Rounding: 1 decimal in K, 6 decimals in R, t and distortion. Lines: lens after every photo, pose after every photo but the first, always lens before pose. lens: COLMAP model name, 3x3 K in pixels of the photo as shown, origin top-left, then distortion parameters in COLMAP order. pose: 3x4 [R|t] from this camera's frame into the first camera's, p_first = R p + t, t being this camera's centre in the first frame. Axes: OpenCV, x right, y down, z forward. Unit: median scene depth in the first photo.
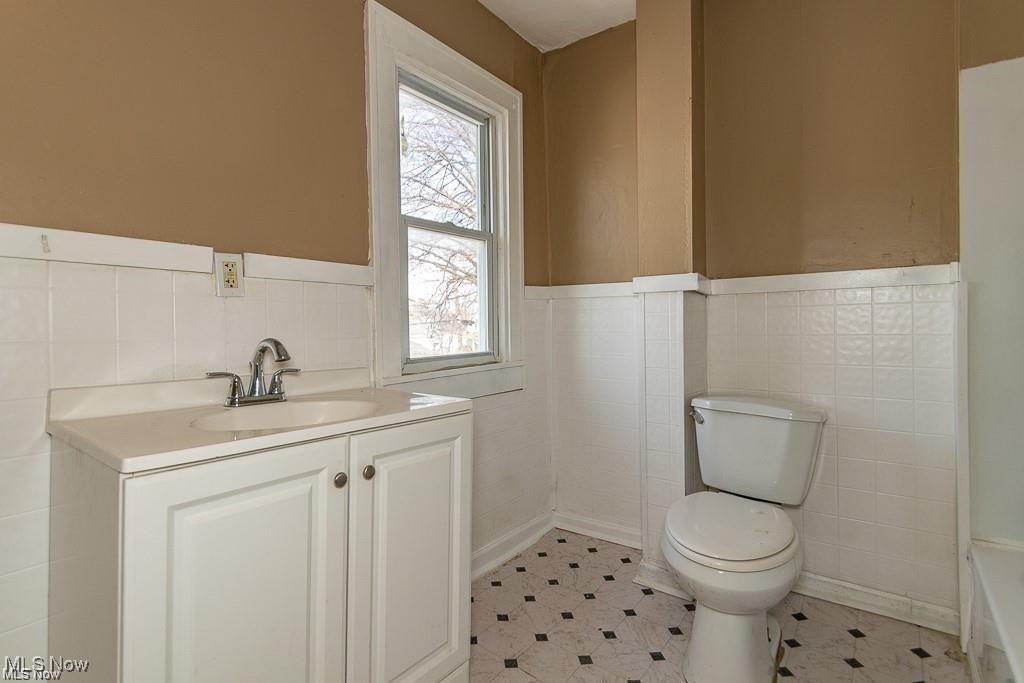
lens RADIAL K [[473.5, 0, 512.0], [0, 473.5, 341.5], [0, 0, 1]] dist [-0.002705, -0.001201]
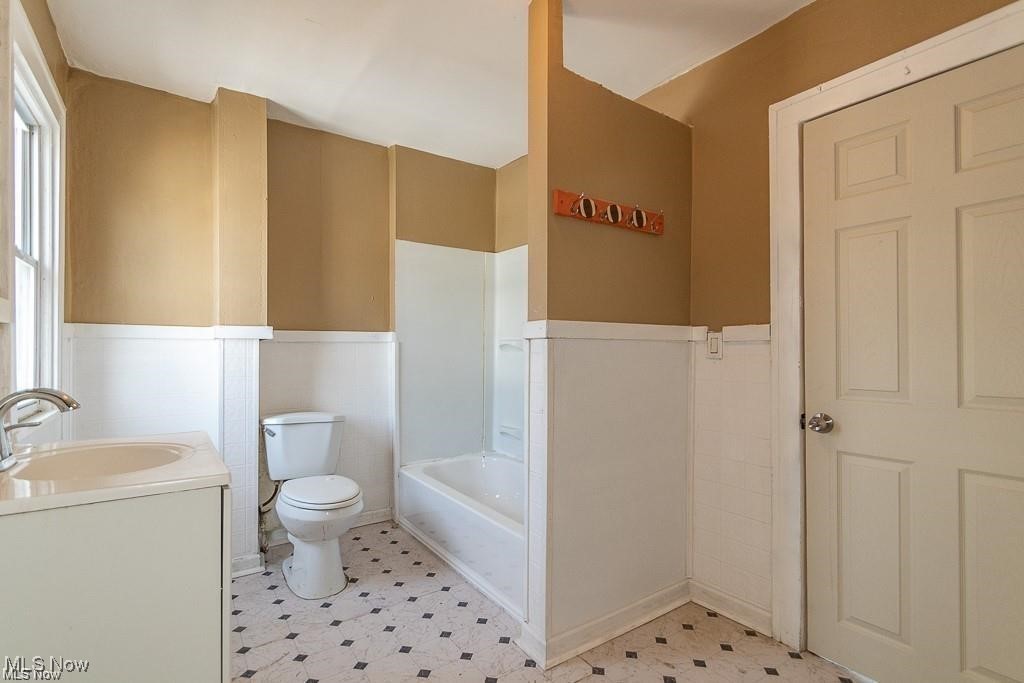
lens RADIAL K [[473.5, 0, 512.0], [0, 473.5, 341.5], [0, 0, 1]] dist [-0.002705, -0.001201]
pose [[0.272204, 0.026188, 0.961883, -0.738907], [0.030578, 0.998889, -0.035849, -0.030175], [-0.961754, 0.039170, 0.271101, -0.052604]]
